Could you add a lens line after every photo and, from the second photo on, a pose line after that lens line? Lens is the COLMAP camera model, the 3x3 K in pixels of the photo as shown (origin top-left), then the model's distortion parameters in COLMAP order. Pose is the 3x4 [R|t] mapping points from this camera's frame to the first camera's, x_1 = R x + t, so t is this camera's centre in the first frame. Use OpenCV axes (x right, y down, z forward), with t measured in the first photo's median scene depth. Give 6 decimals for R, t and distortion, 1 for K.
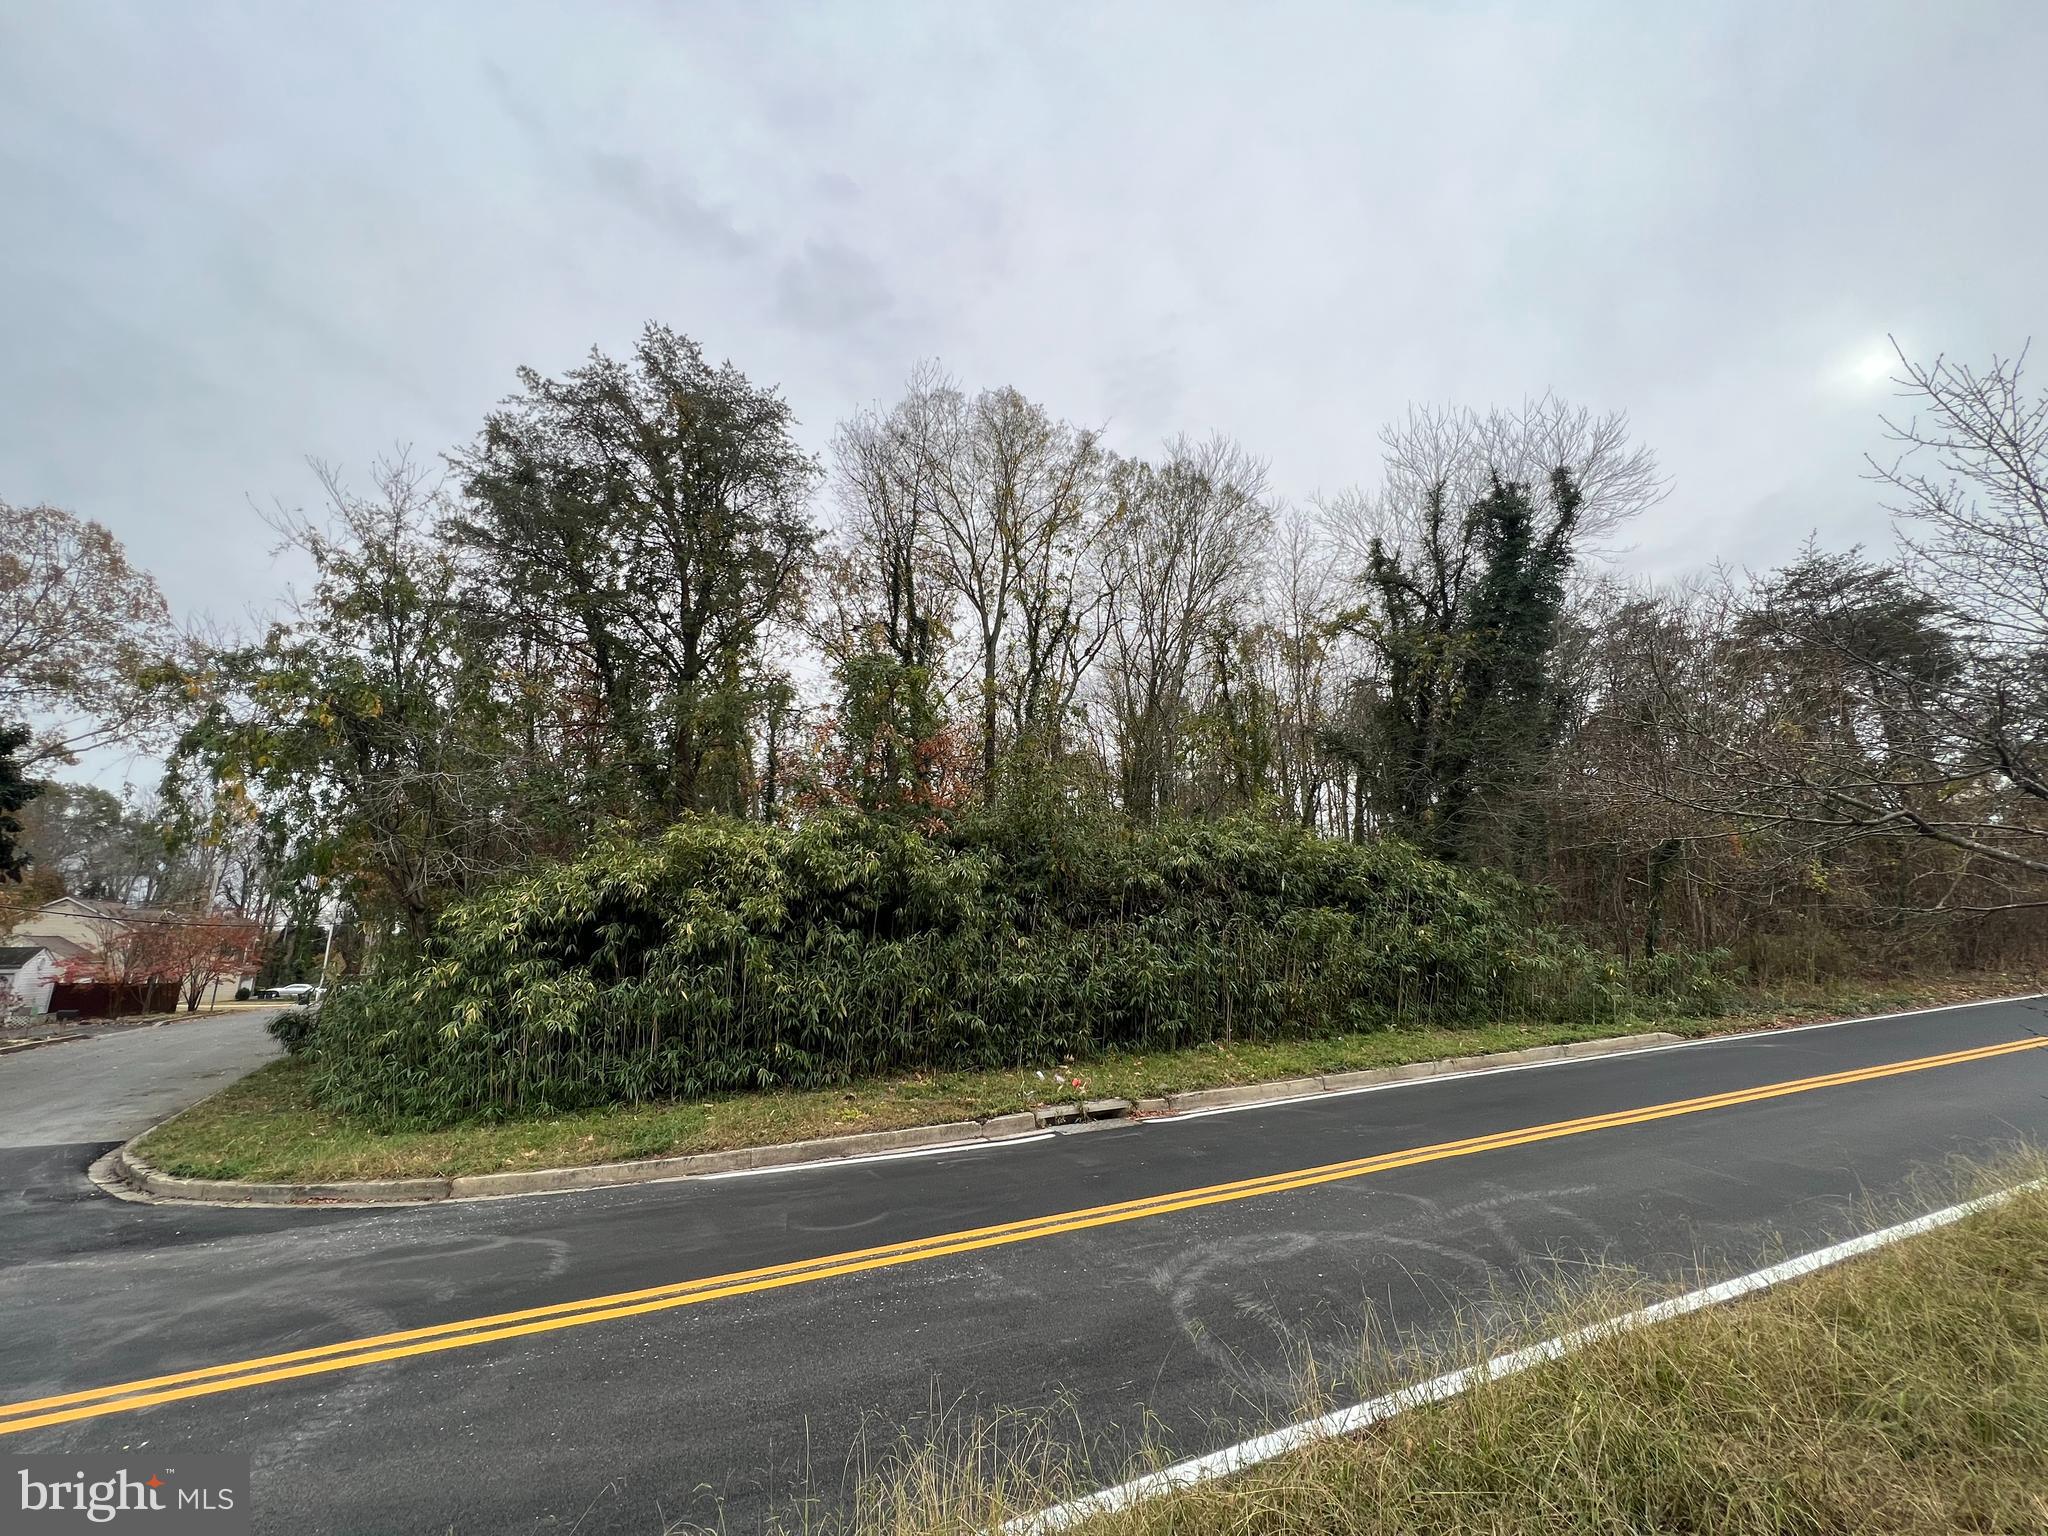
lens RADIAL K [[799.9, 0, 1024.0], [0, 799.9, 768.0], [0, 0, 1]] dist [-0.002979, 0.000522]
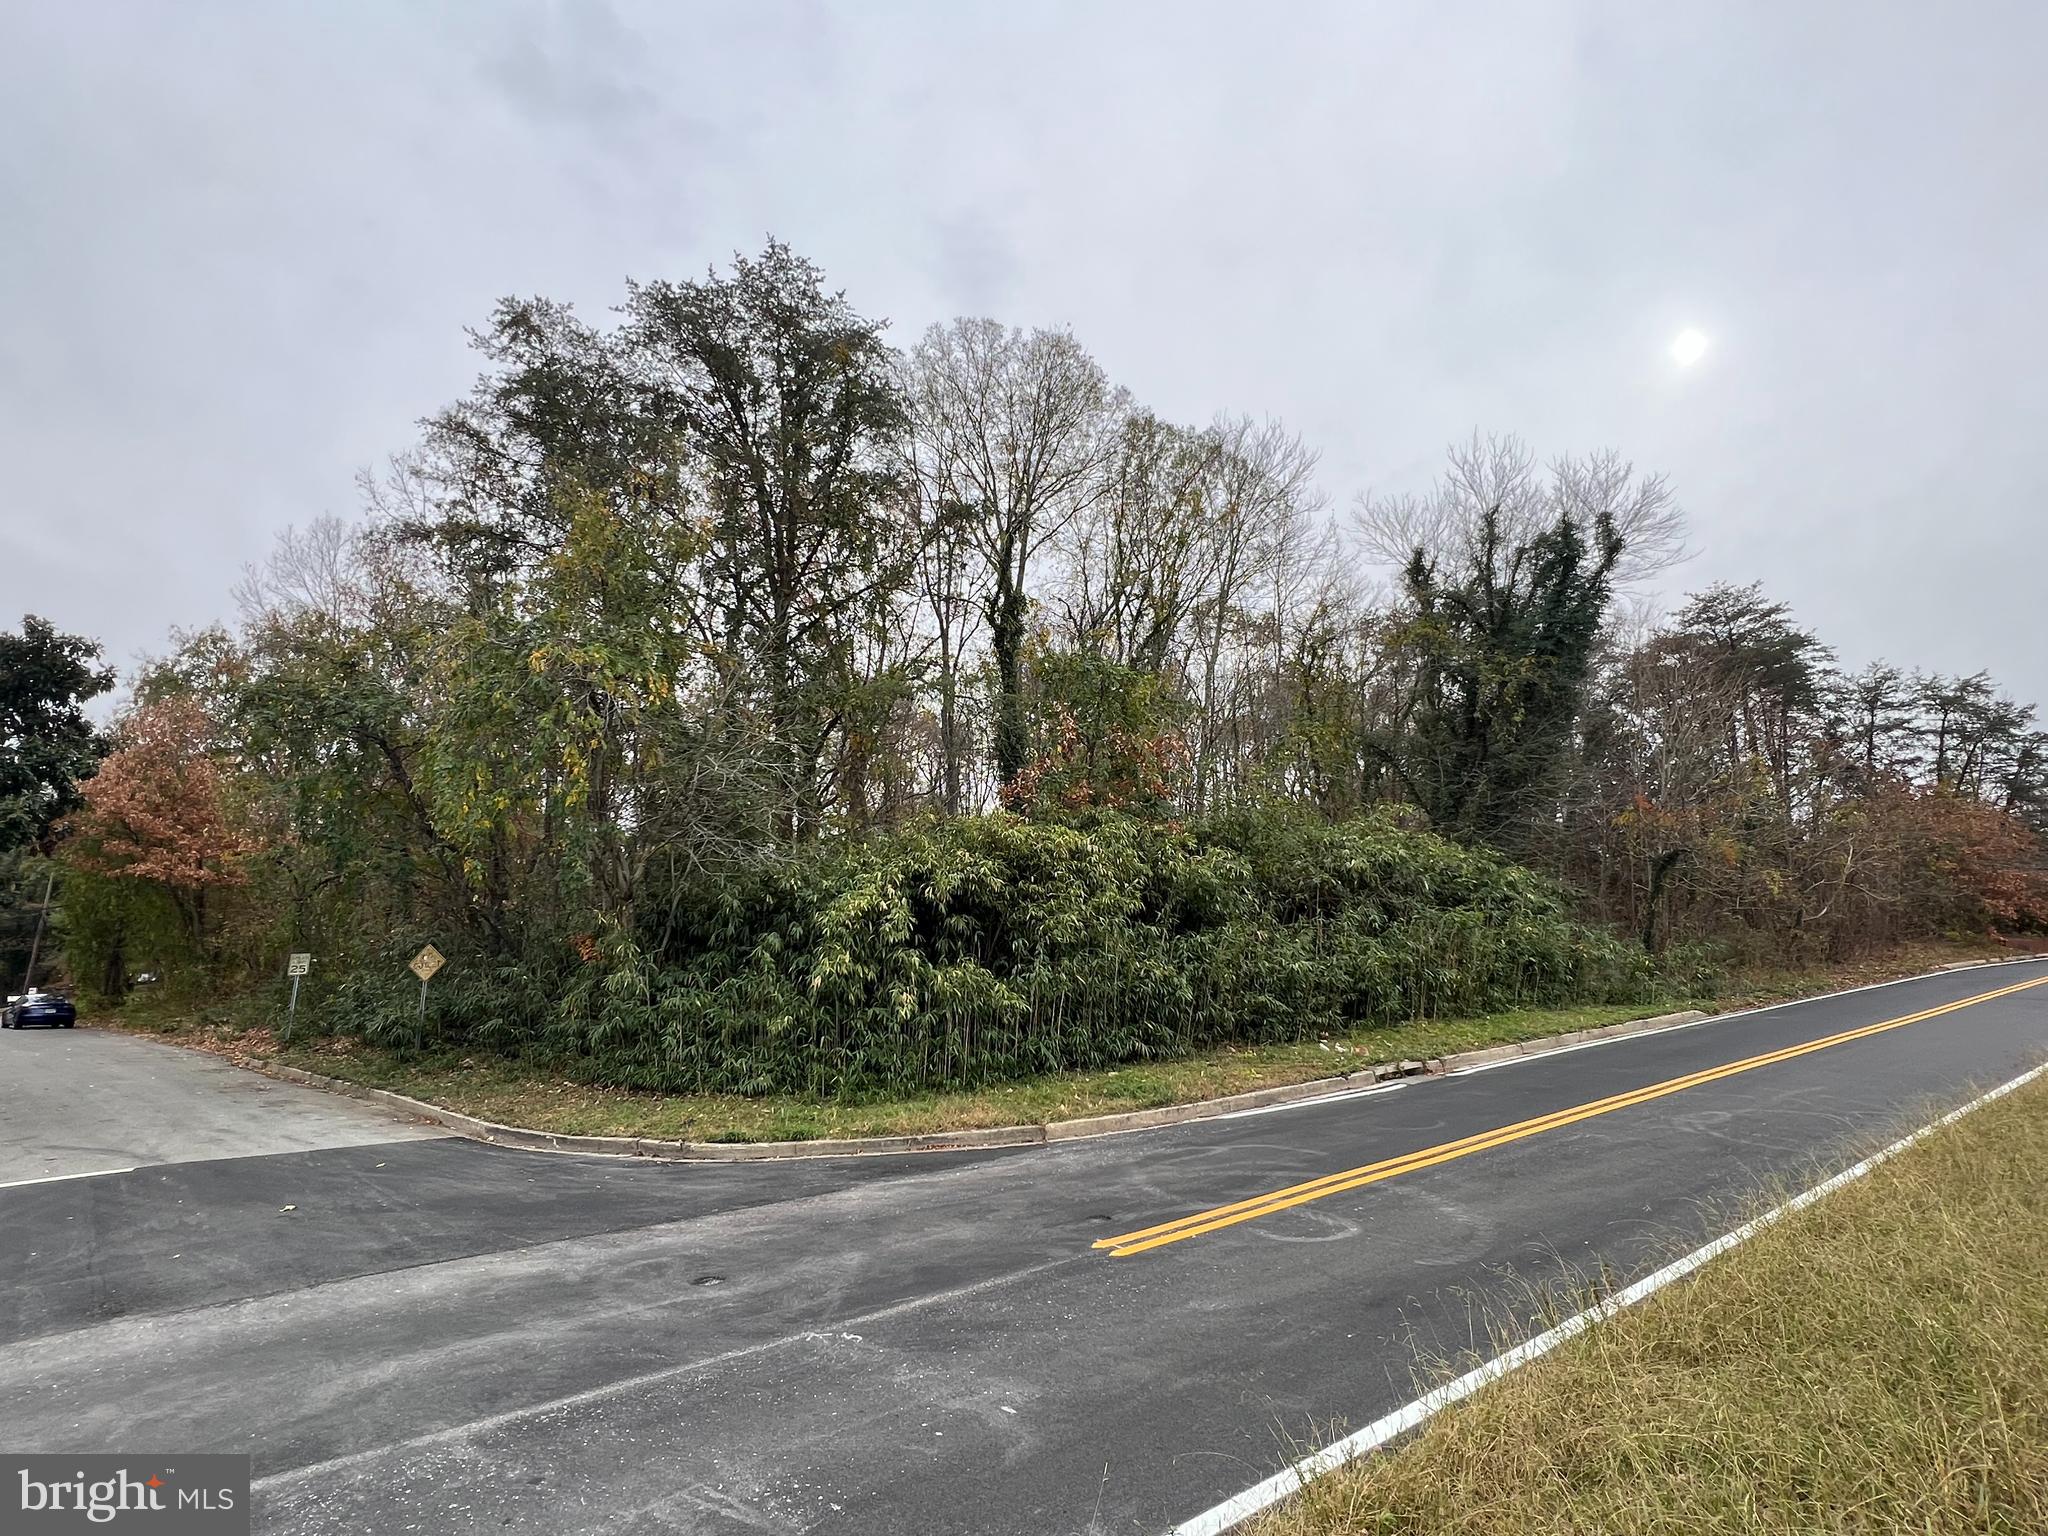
lens RADIAL K [[1005.0, 0, 1024.0], [0, 1005.0, 768.0], [0, 0, 1]] dist [-0.002399, -0.000381]
pose [[0.968085, 0.045720, 0.246417, -0.708293], [-0.056452, 0.997732, 0.036658, -0.048828], [-0.244182, -0.049399, 0.968470, -0.272271]]
